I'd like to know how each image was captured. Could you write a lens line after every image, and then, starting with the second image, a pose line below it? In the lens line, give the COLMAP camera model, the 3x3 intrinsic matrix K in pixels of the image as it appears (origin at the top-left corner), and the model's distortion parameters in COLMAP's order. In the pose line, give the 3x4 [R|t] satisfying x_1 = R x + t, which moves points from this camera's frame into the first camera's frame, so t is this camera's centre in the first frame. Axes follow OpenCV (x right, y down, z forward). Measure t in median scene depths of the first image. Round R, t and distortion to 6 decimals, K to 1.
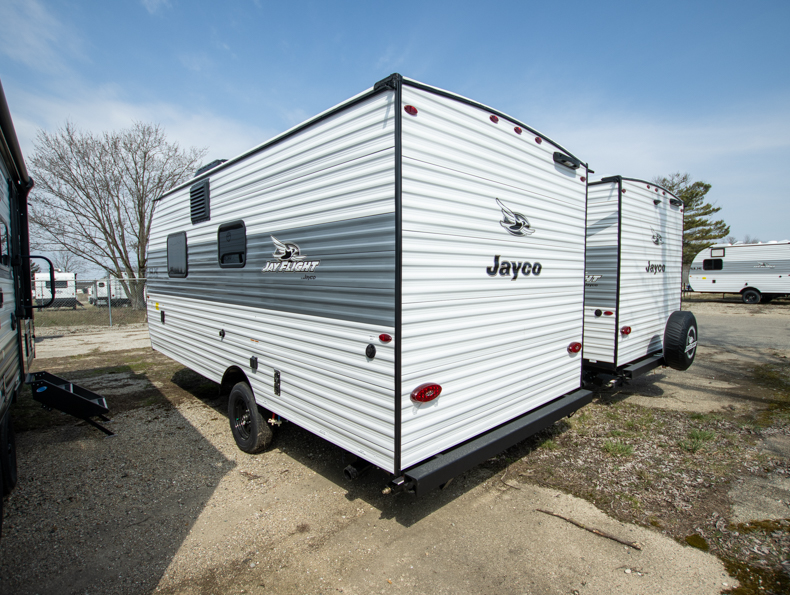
lens RADIAL K [[411.9, 0, 395.5], [0, 411.9, 298.4], [0, 0, 1]] dist [-0.033136, 0.004407]
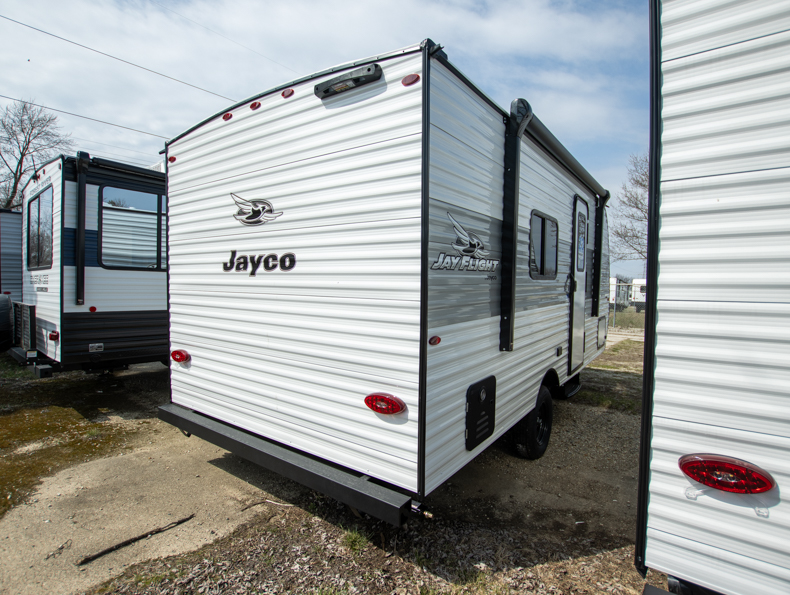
lens RADIAL K [[411.9, 0, 393.2], [0, 411.9, 292.0], [0, 0, 1]] dist [-0.033136, 0.004407]
pose [[0.180937, 0.040399, -0.982665, 1.229082], [-0.059998, 0.997748, 0.029972, -0.055340], [0.981663, 0.053535, 0.182953, 1.149224]]
